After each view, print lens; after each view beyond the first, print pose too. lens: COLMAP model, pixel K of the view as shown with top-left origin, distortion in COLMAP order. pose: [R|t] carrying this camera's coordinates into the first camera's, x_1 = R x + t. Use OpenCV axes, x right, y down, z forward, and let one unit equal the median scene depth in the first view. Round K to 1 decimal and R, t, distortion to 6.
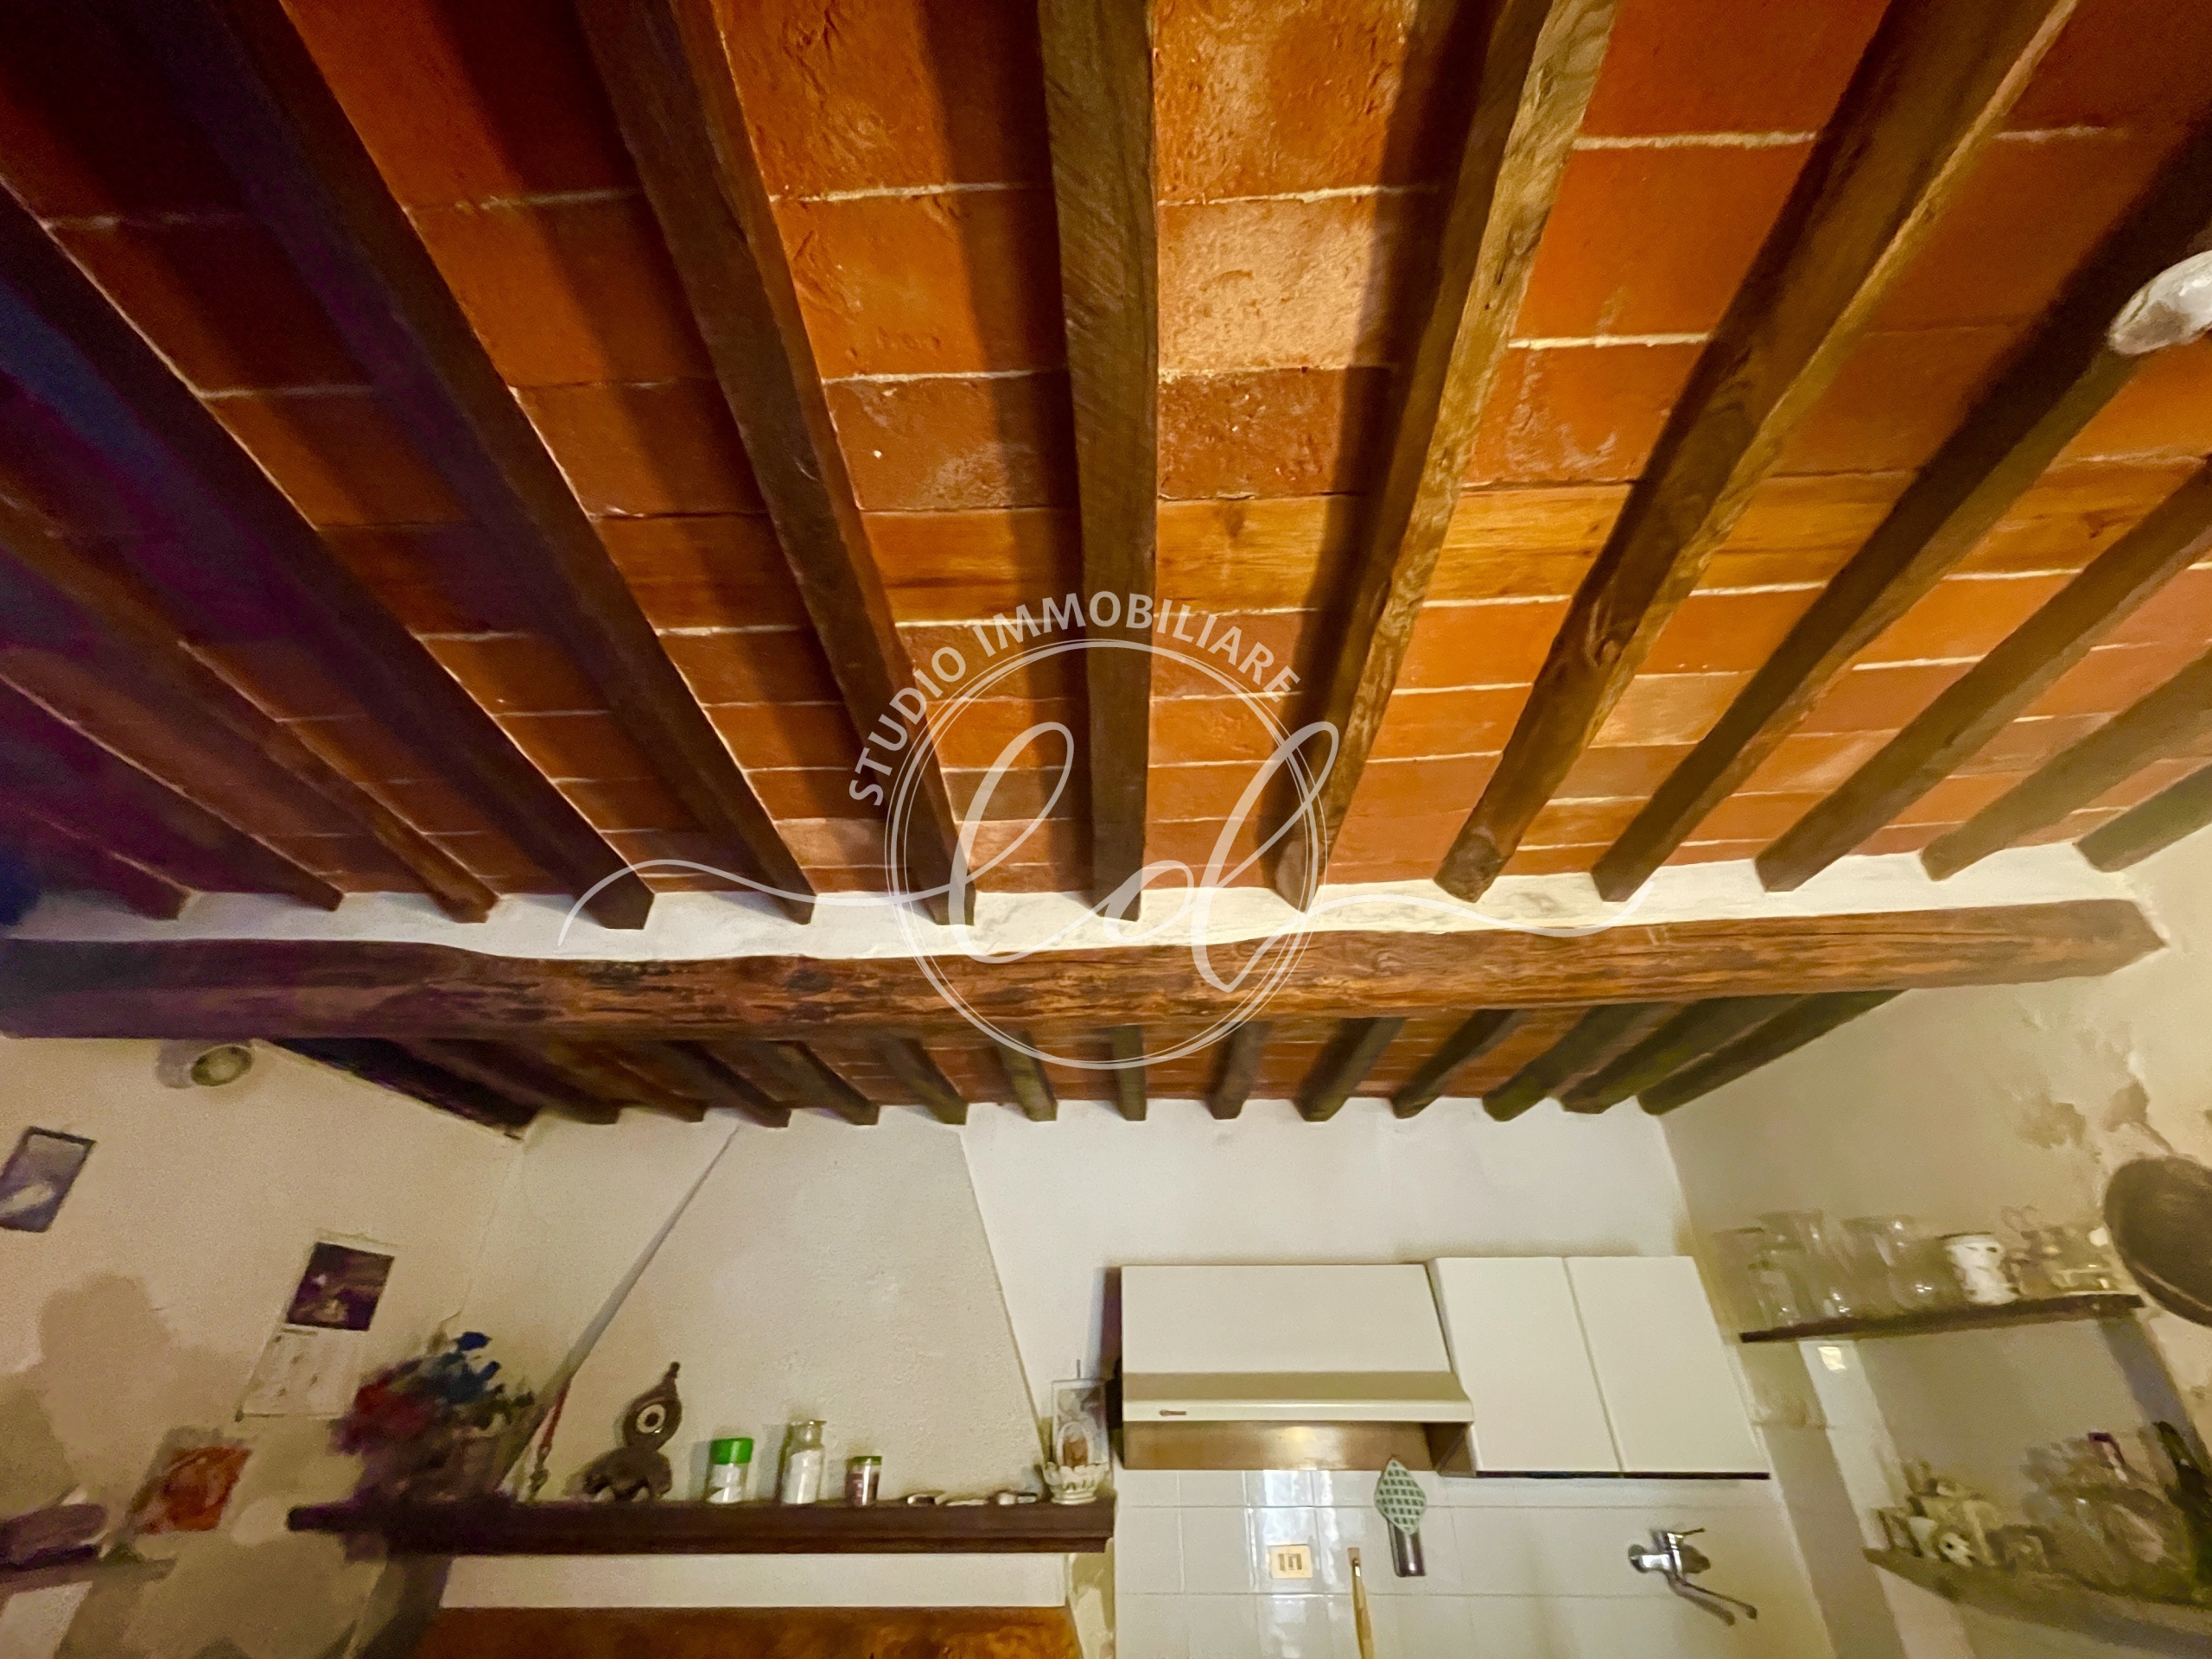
lens RADIAL K [[895.6, 0, 1102.8], [0, 895.6, 841.6], [0, 0, 1]] dist [0.000442, 0.000424]
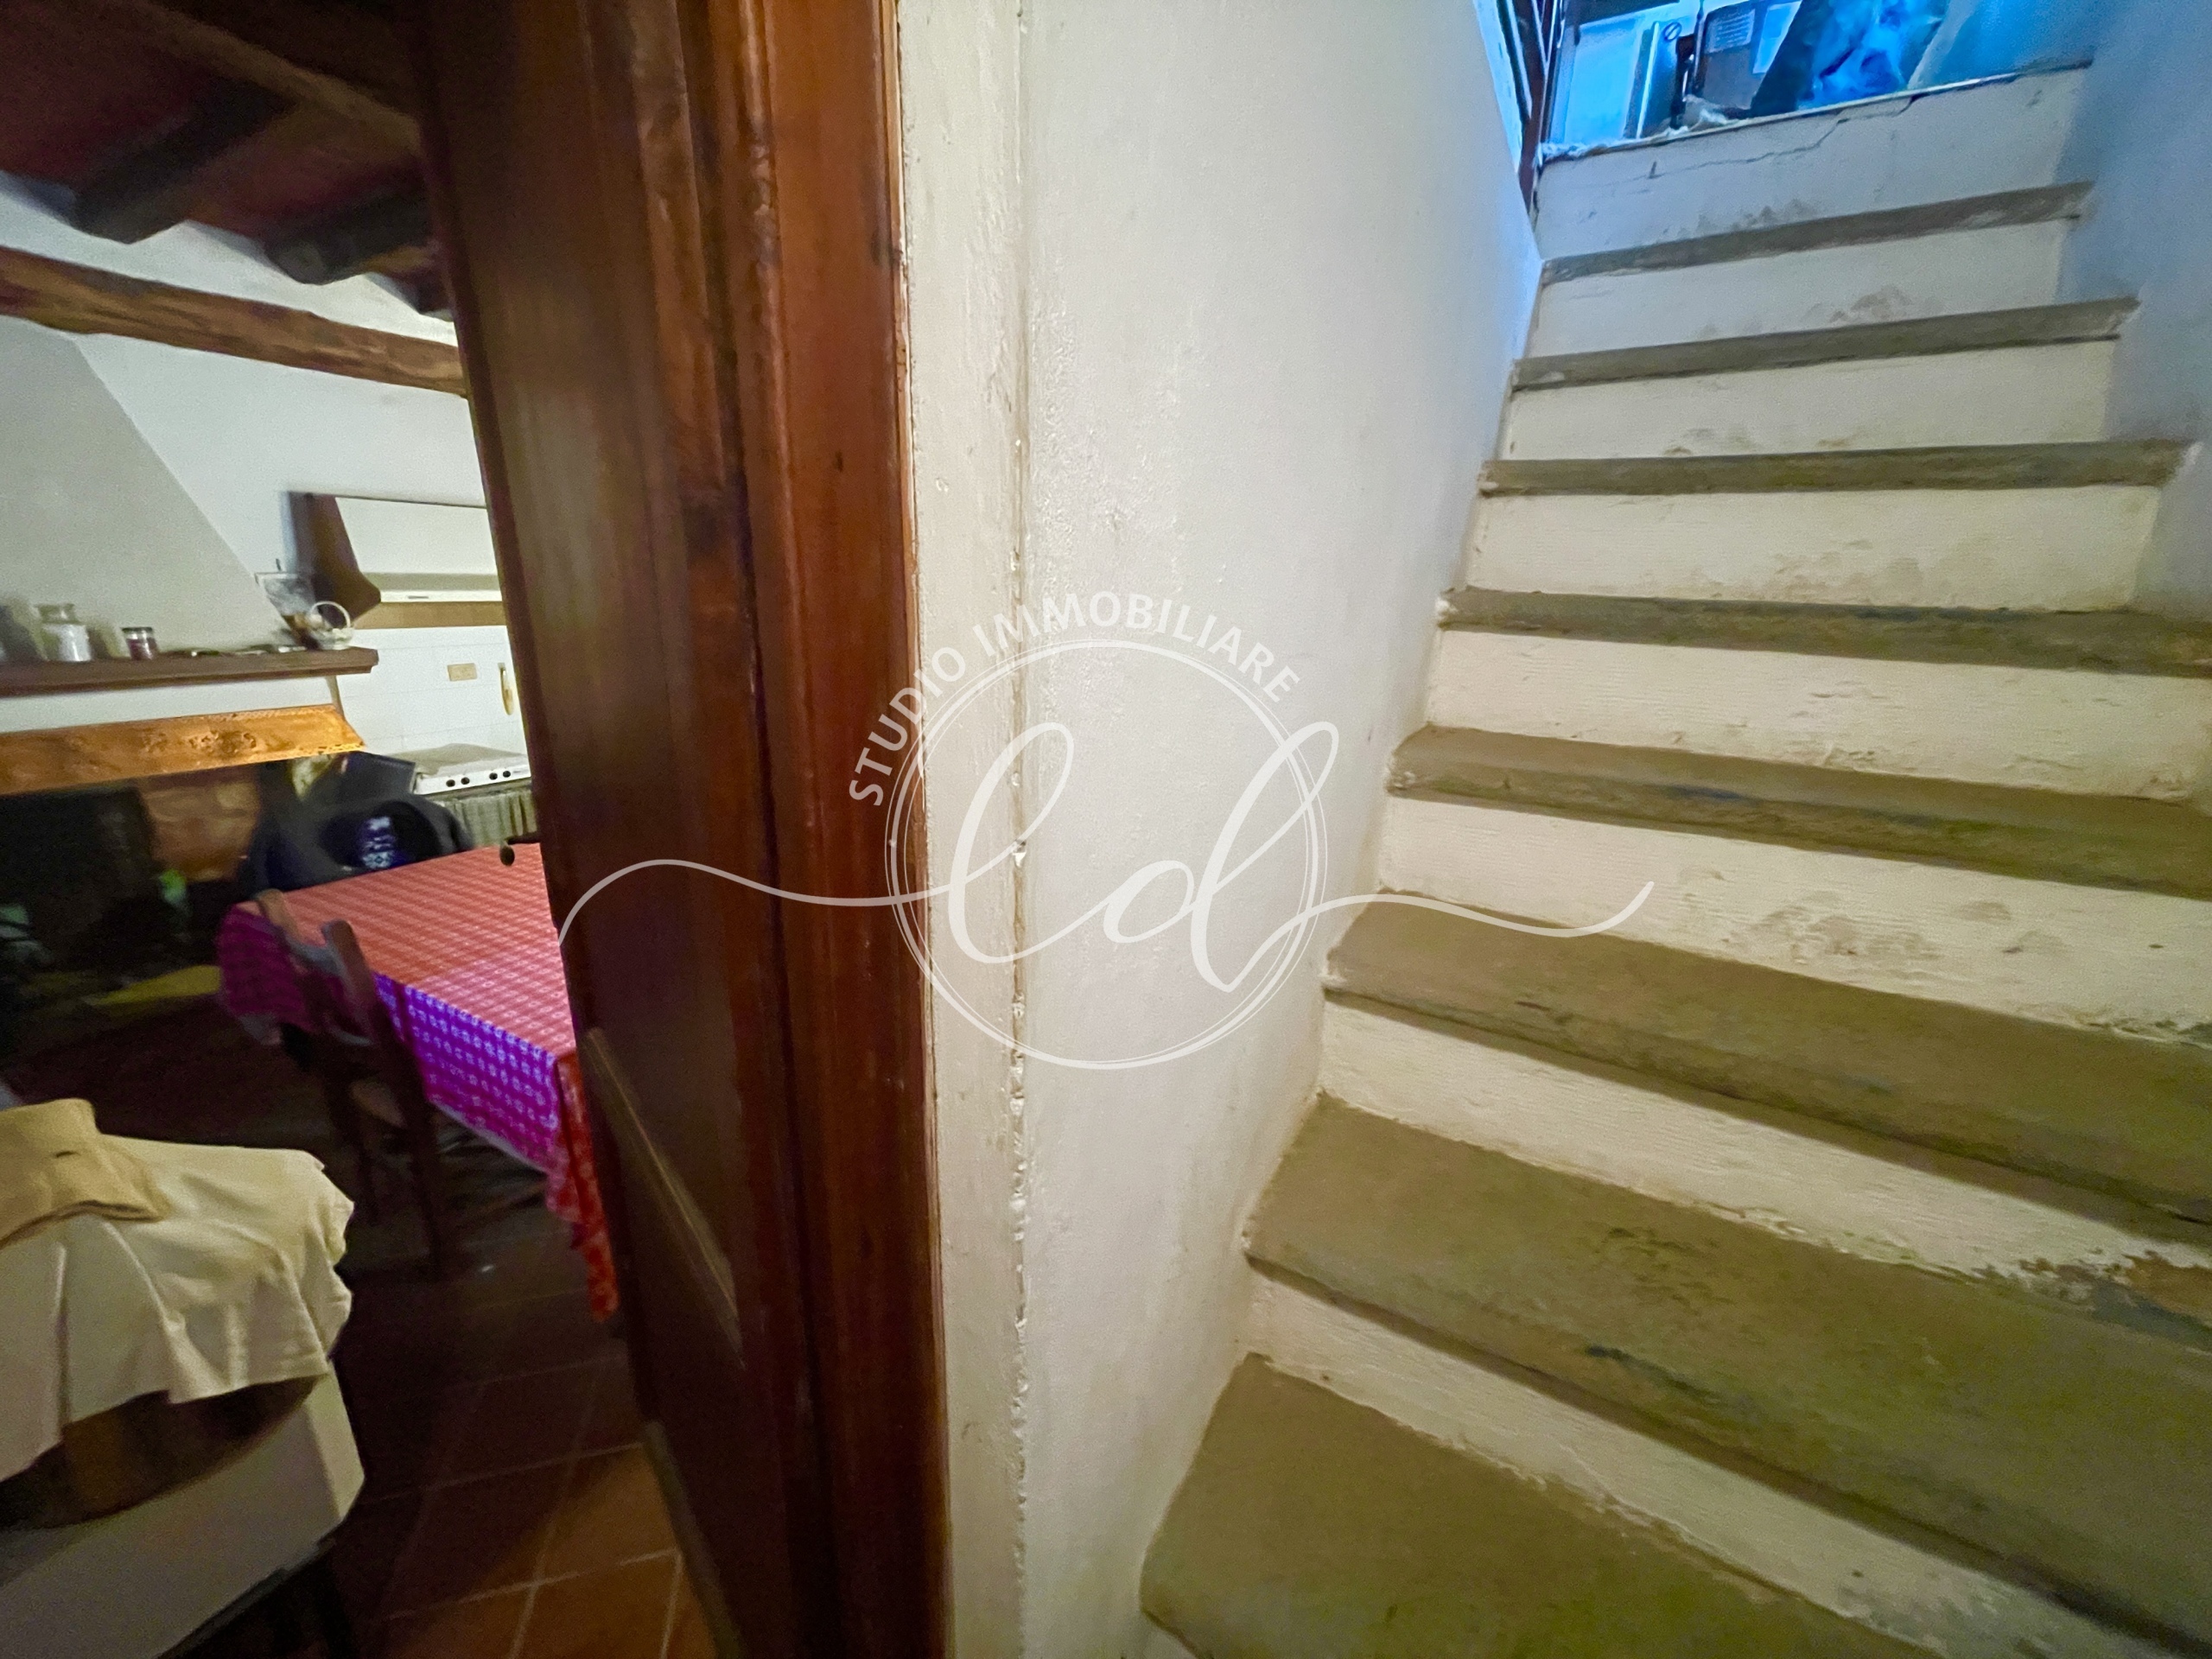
lens RADIAL K [[895.6, 0, 1102.8], [0, 895.6, 841.6], [0, 0, 1]] dist [0.000442, 0.000424]
pose [[0.467544, -0.241206, 0.850424, -0.763735], [-0.481668, 0.737171, 0.473894, -0.343564], [-0.741214, -0.631189, 0.228479, -0.483887]]
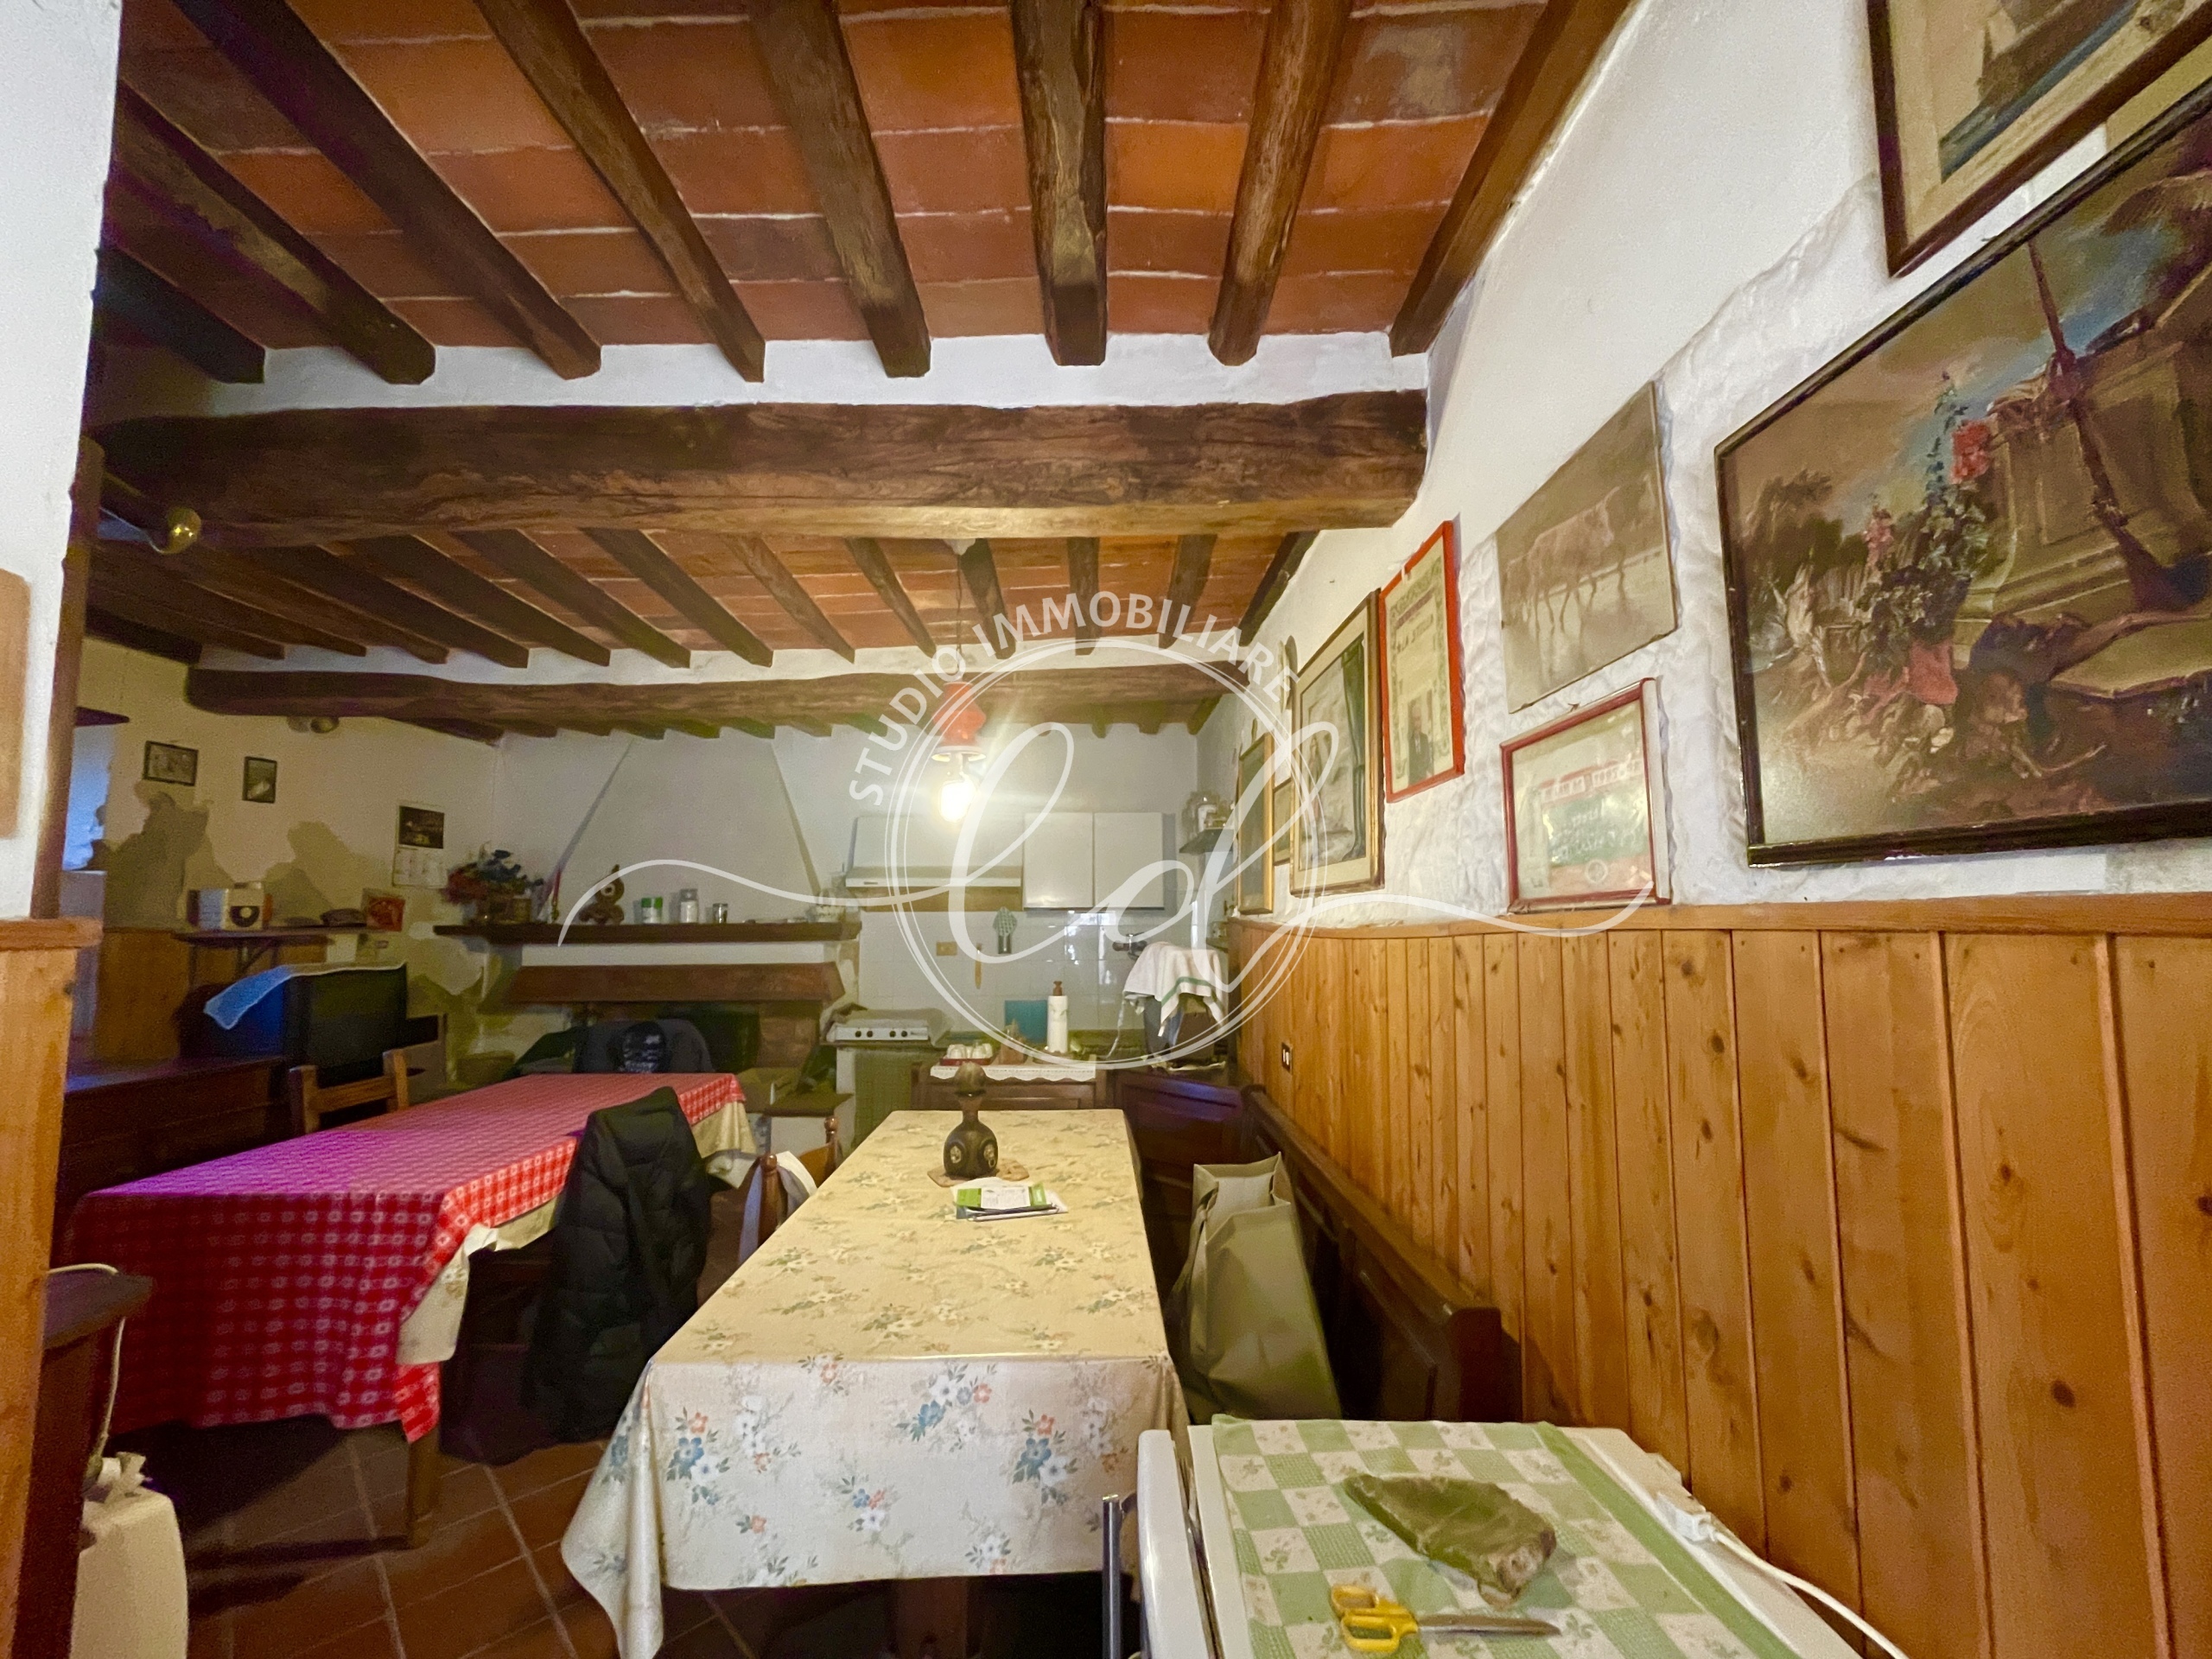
lens RADIAL K [[895.6, 0, 1102.8], [0, 895.6, 841.6], [0, 0, 1]] dist [0.000442, 0.000424]
pose [[0.999508, 0.000246, 0.031363, 0.517775], [-0.014480, 0.890637, 0.454484, -0.351143], [-0.027821, -0.454714, 0.890203, -0.724230]]
